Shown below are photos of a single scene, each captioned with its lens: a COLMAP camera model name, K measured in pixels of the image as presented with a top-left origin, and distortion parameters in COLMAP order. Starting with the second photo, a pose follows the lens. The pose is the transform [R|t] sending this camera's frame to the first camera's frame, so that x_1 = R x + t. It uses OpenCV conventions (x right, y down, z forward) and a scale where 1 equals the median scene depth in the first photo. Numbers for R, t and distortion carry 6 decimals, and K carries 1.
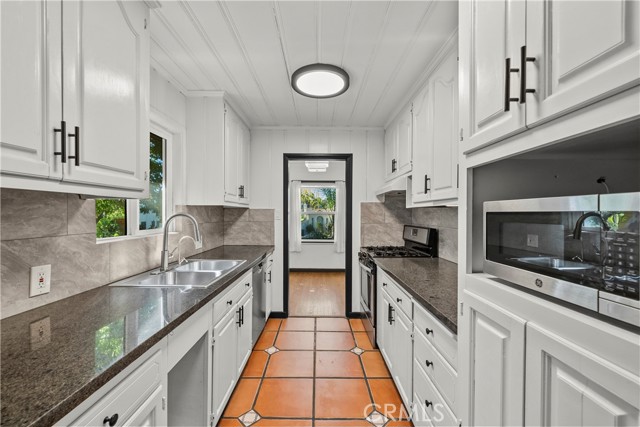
lens RADIAL K [[261.6, 0, 321.7], [0, 261.6, 214.0], [0, 0, 1]] dist [-0.002586, -0.000105]
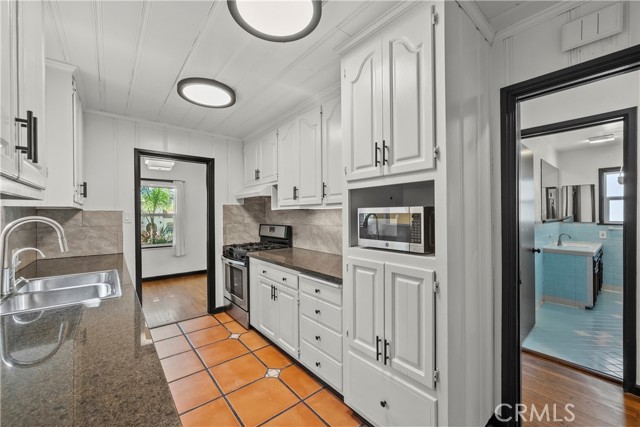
lens RADIAL K [[261.6, 0, 317.8], [0, 261.6, 213.8], [0, 0, 1]] dist [-0.002586, -0.000105]
pose [[0.761207, -0.008276, 0.648457, -0.306979], [0.010509, 0.999945, 0.000426, -0.003451], [-0.648424, 0.006490, 0.761252, -0.094773]]
